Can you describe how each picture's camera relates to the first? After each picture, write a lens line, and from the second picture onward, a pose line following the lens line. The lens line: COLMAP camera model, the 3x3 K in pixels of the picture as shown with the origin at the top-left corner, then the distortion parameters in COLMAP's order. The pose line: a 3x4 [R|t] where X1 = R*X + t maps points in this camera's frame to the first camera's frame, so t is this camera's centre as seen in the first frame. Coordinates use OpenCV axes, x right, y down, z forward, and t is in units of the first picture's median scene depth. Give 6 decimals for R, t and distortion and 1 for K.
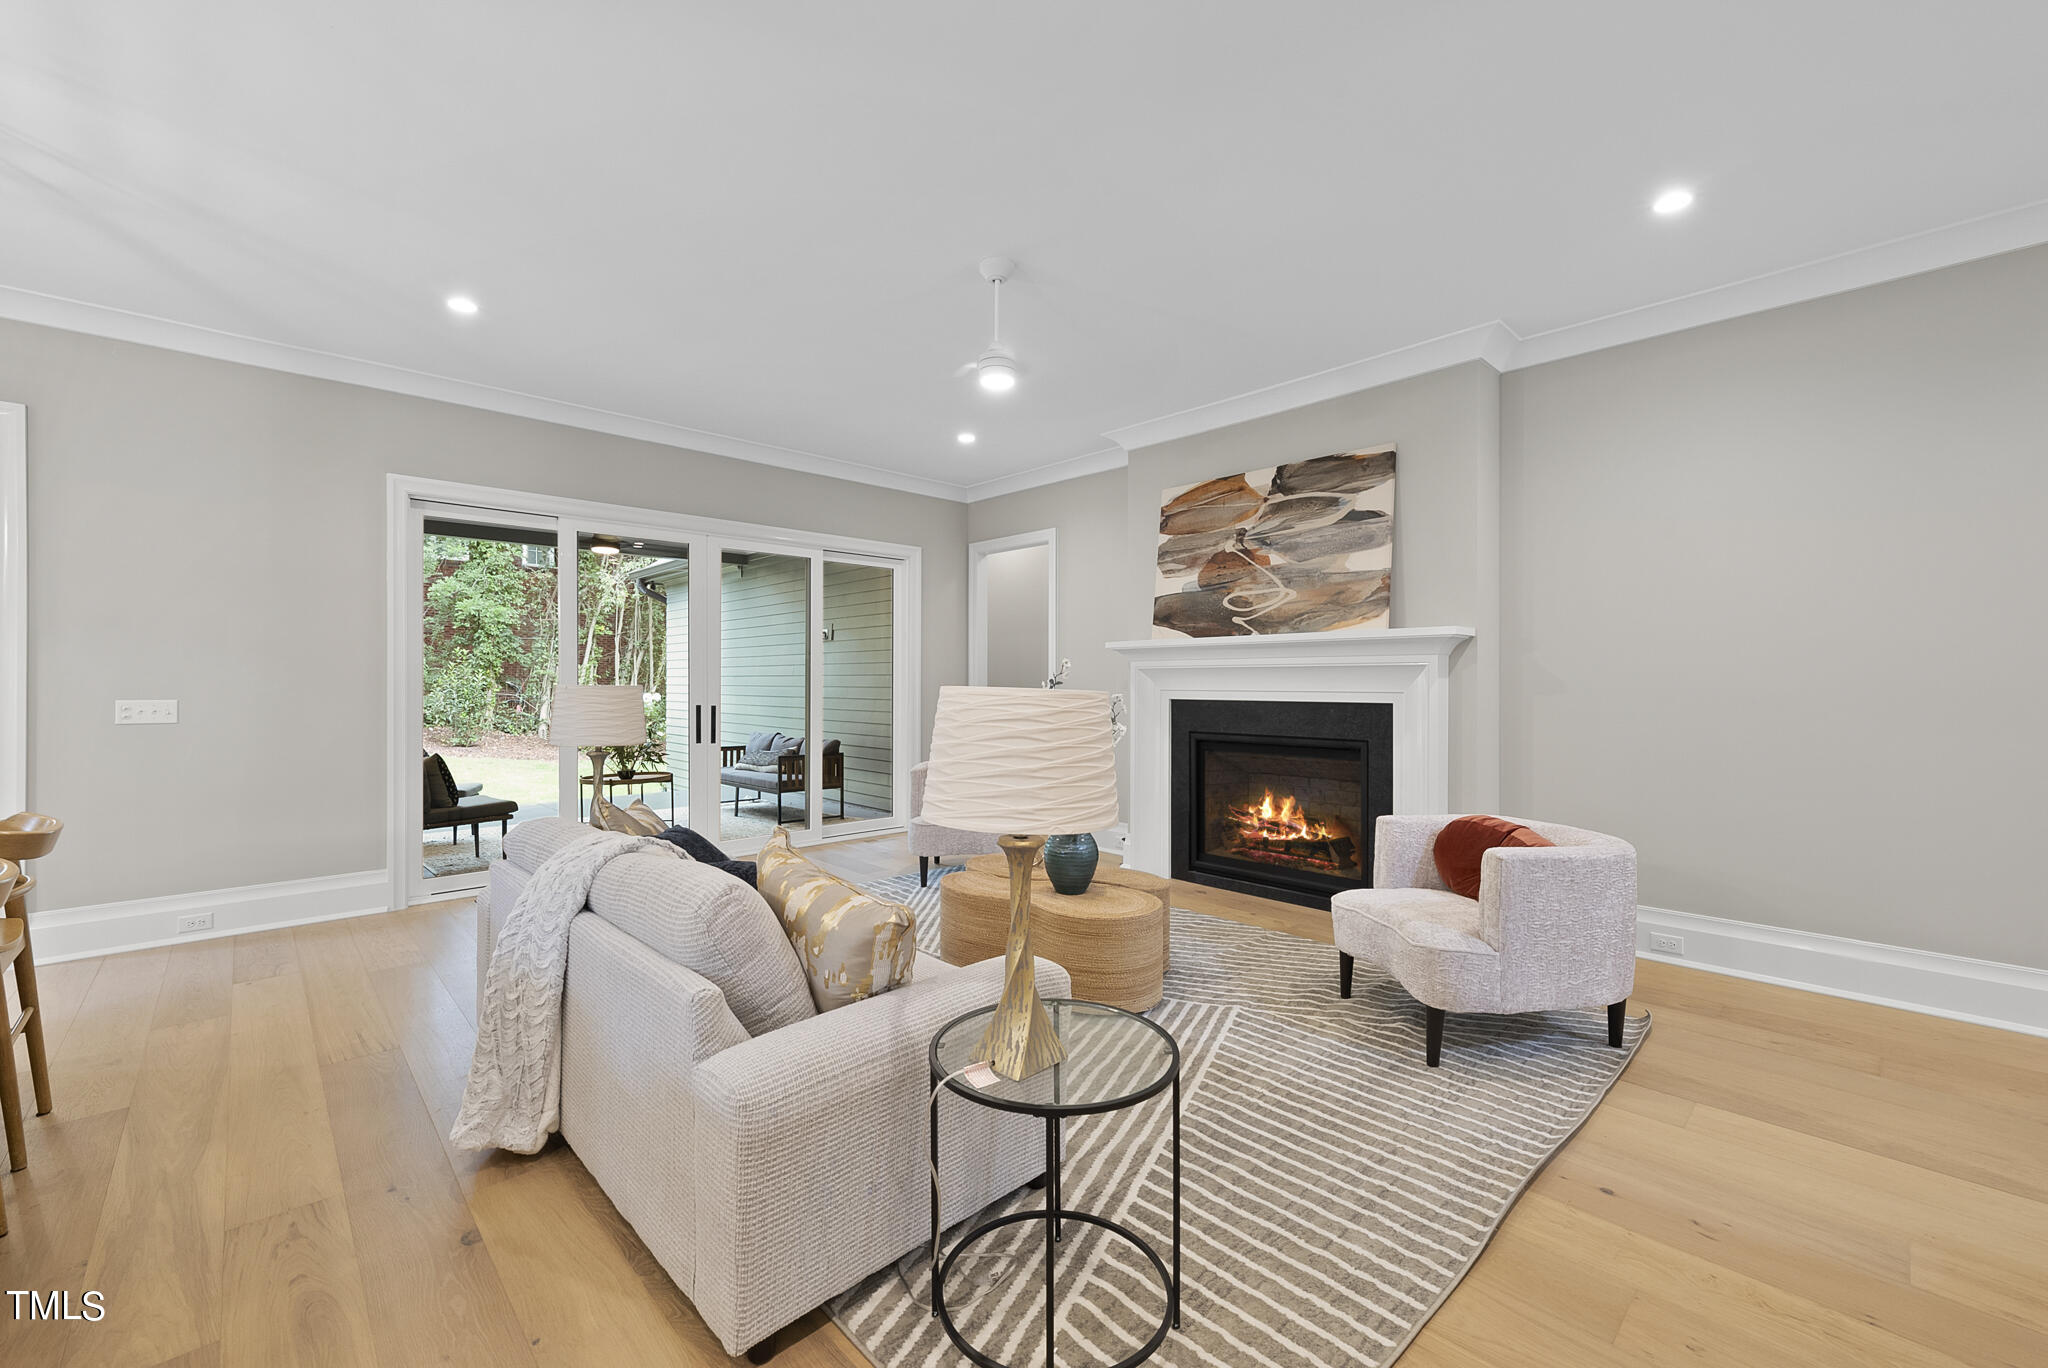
lens RADIAL K [[826.6, 0, 1039.4], [0, 826.6, 694.0], [0, 0, 1]] dist [-0.001082, -0.000105]
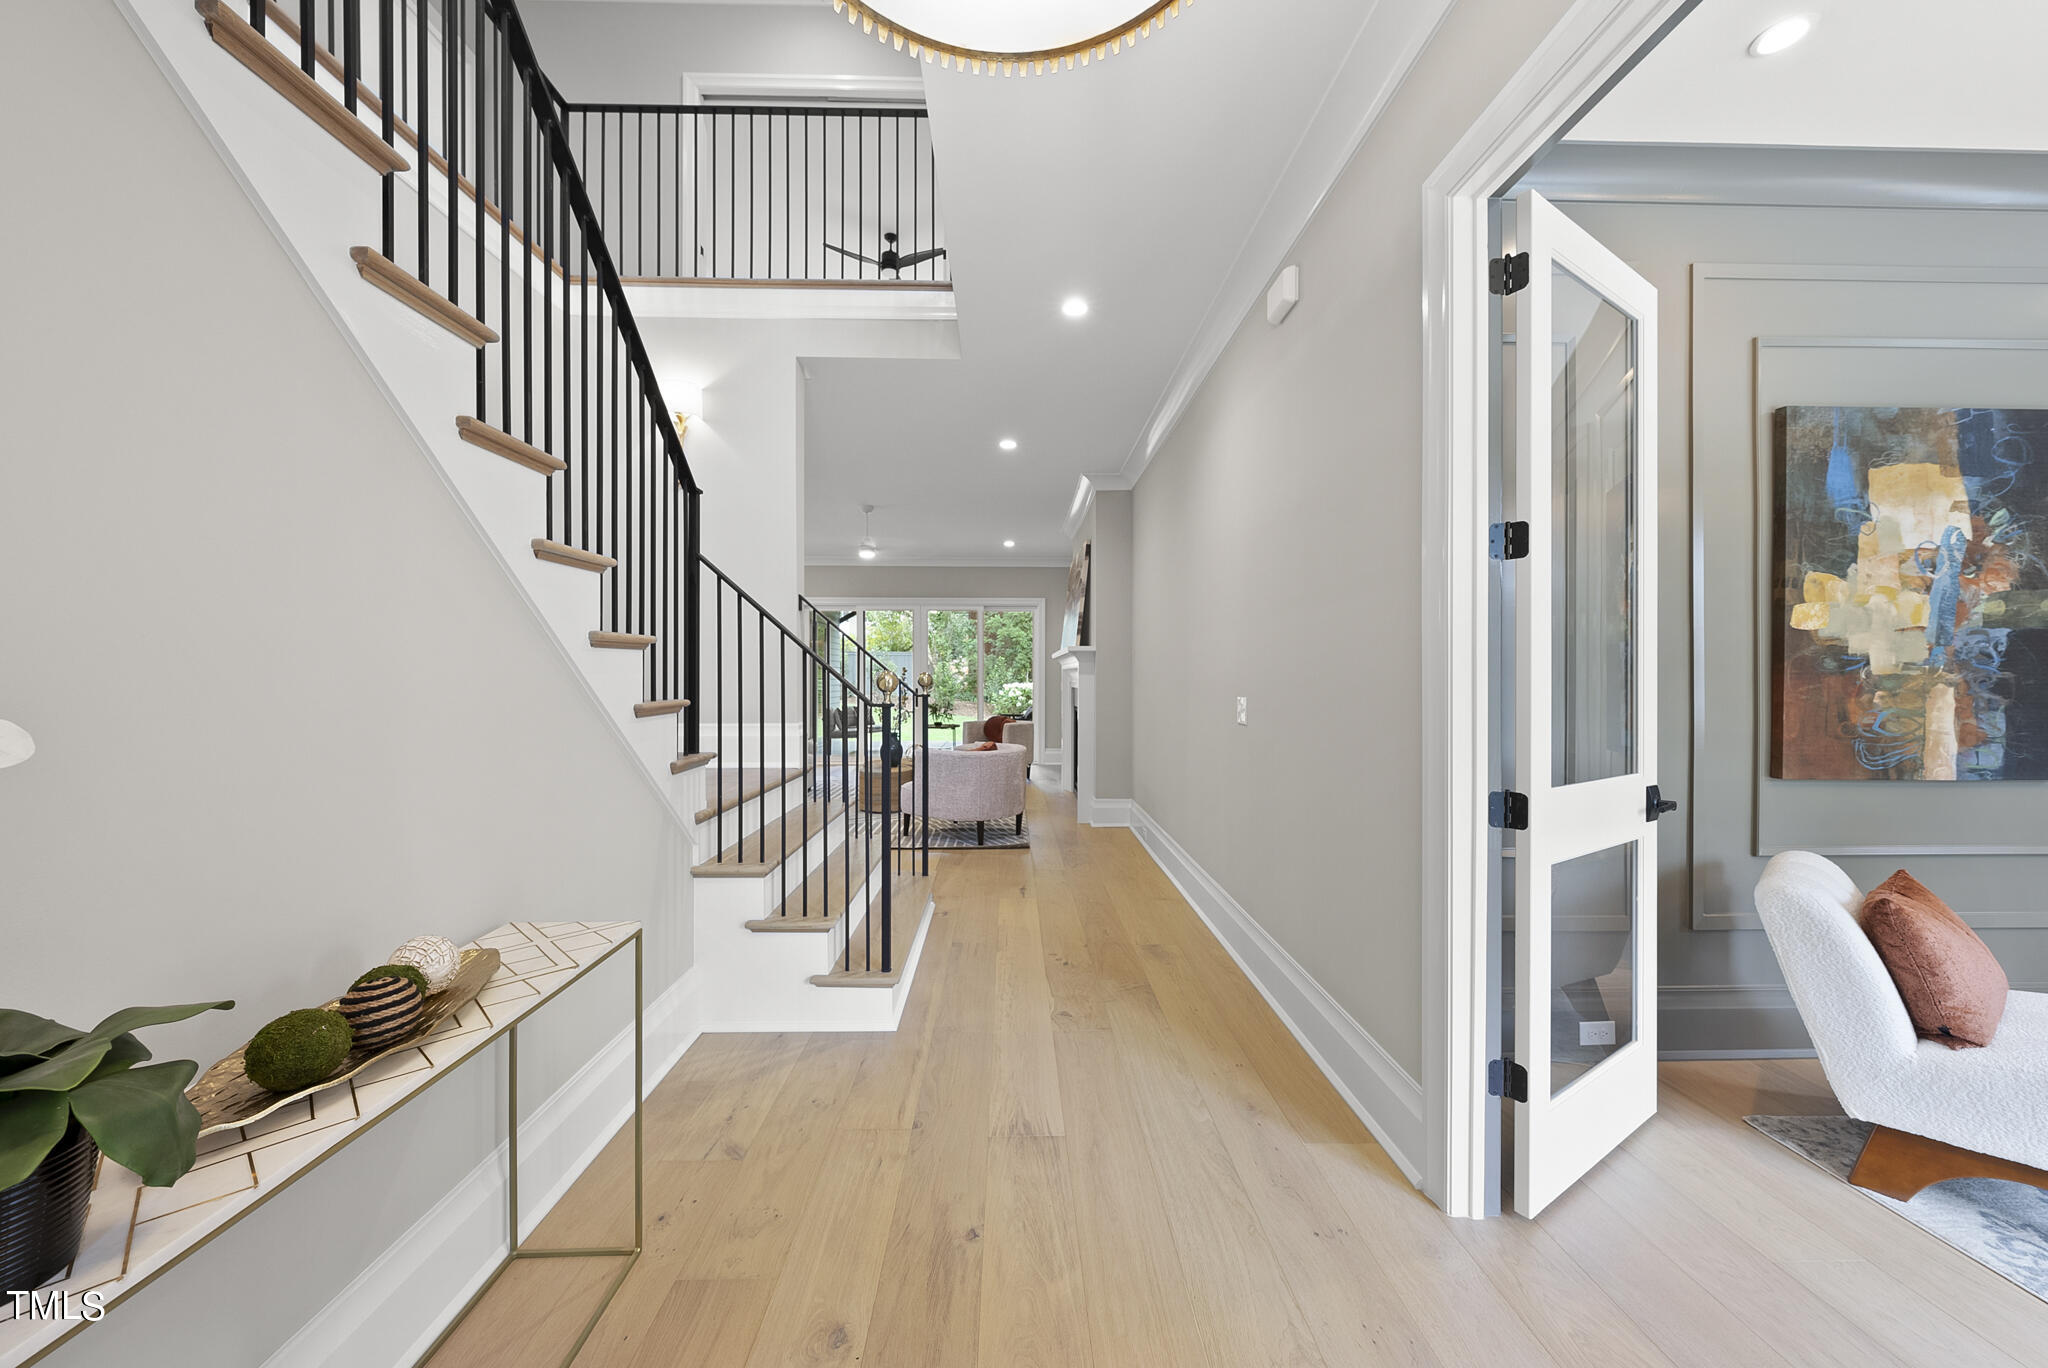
lens RADIAL K [[743.6, 0, 1034.6], [0, 743.6, 677.1], [0, 0, 1]] dist [-0.000382, 0.000191]
pose [[0.737778, -0.001945, -0.675040, 1.274025], [-0.006897, 0.999922, -0.010419, 0.002897], [0.675008, 0.012342, 0.737707, -0.217851]]
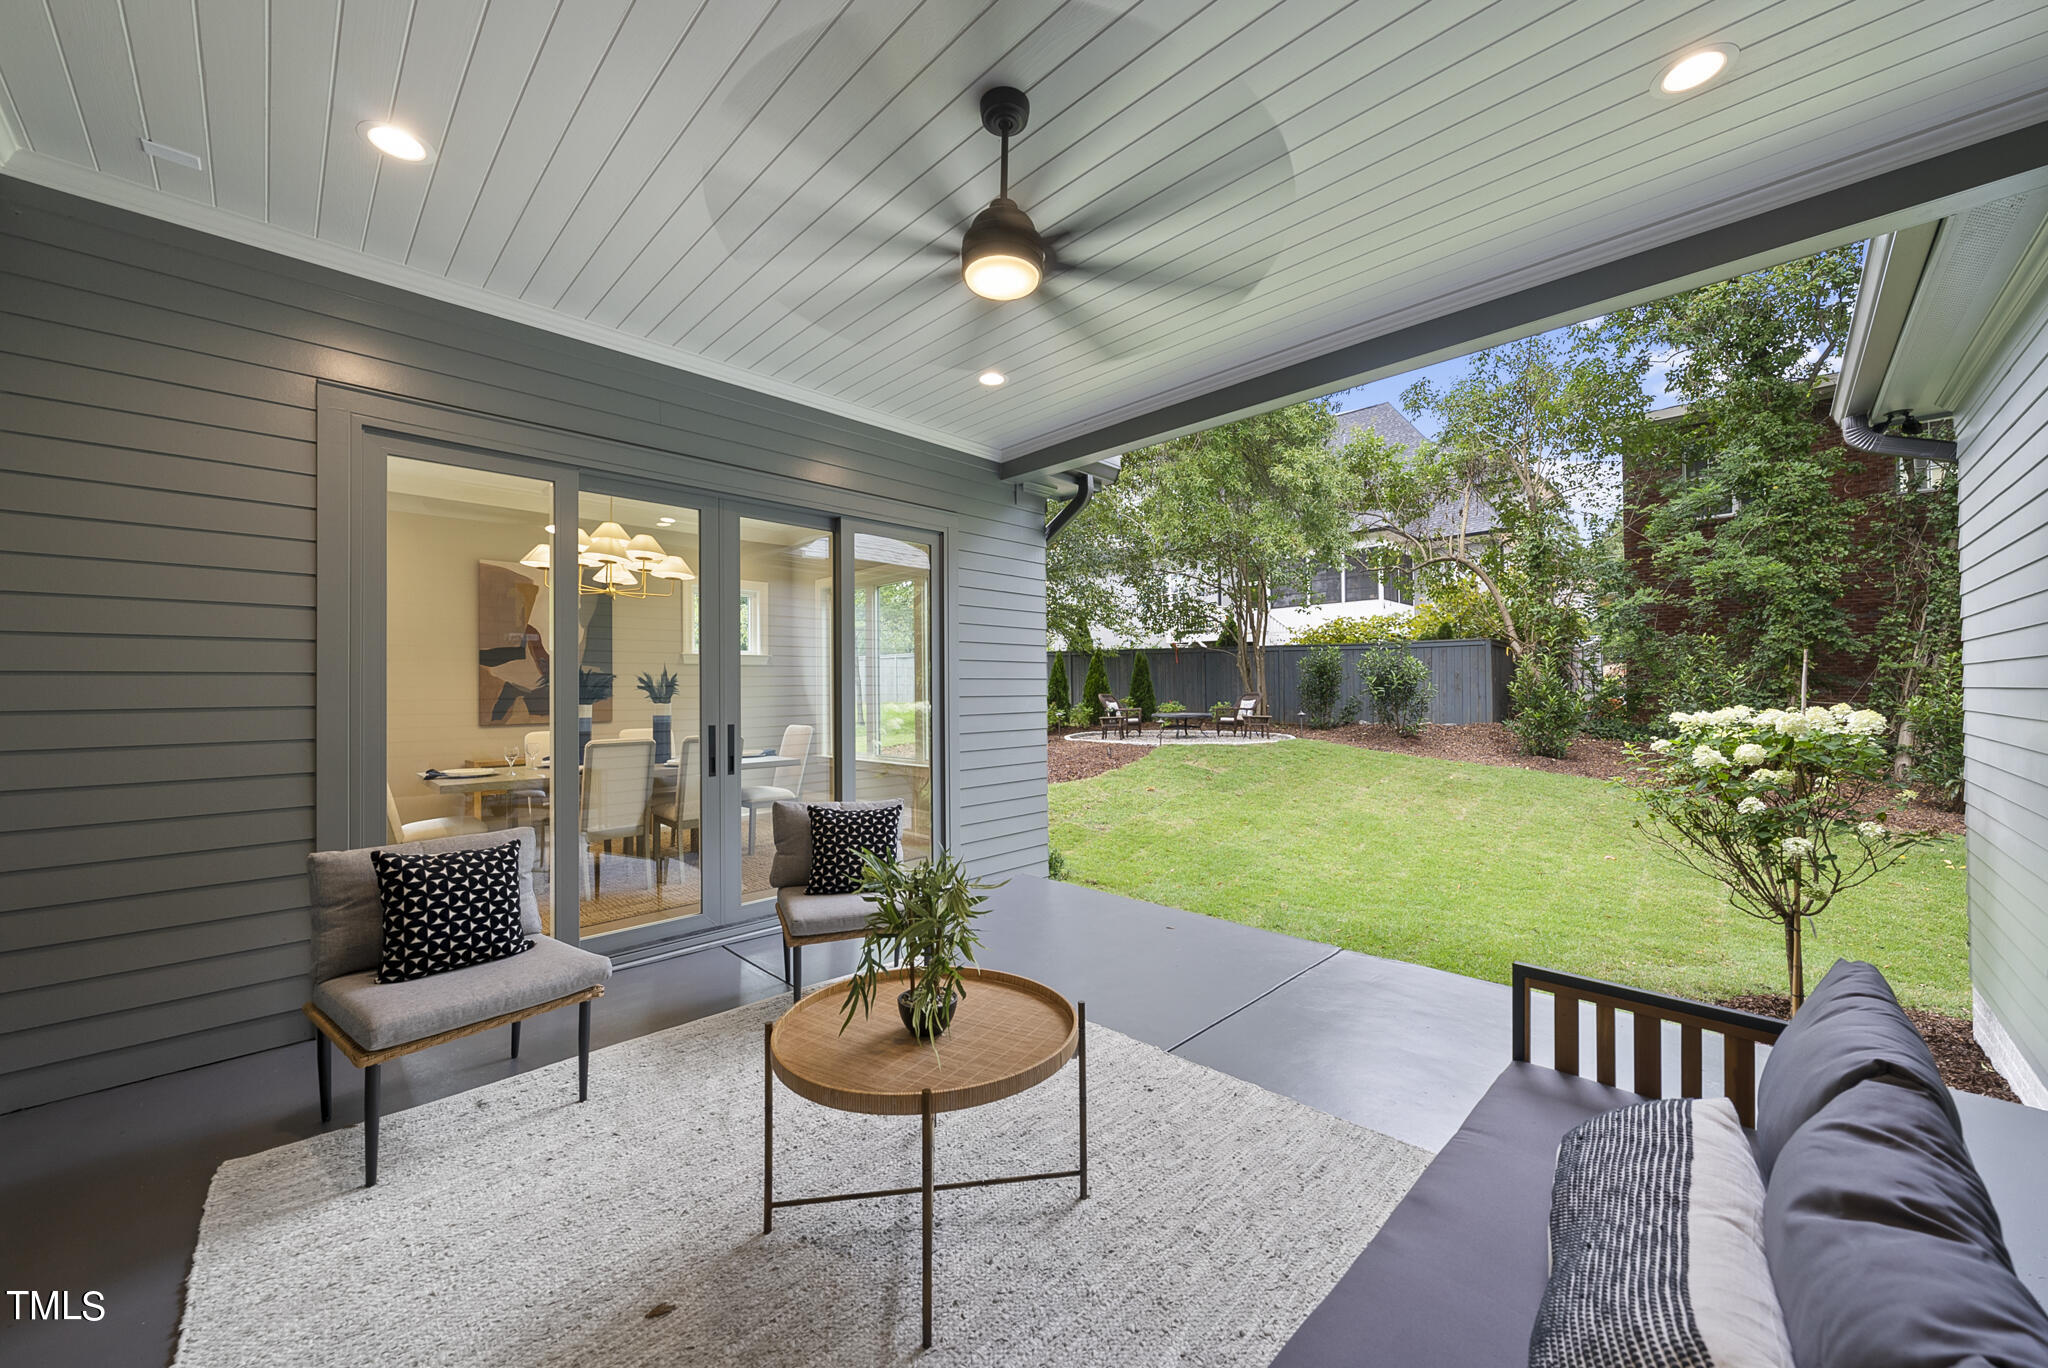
lens RADIAL K [[749.9, 0, 1036.7], [0, 749.9, 684.0], [0, 0, 1]] dist [-0.000798, -0.000088]
pose [[0.024209, -0.012122, -0.999633, -0.363379], [-0.004485, 0.999915, -0.012234, -0.017987], [0.999697, 0.004779, 0.024153, 1.534573]]
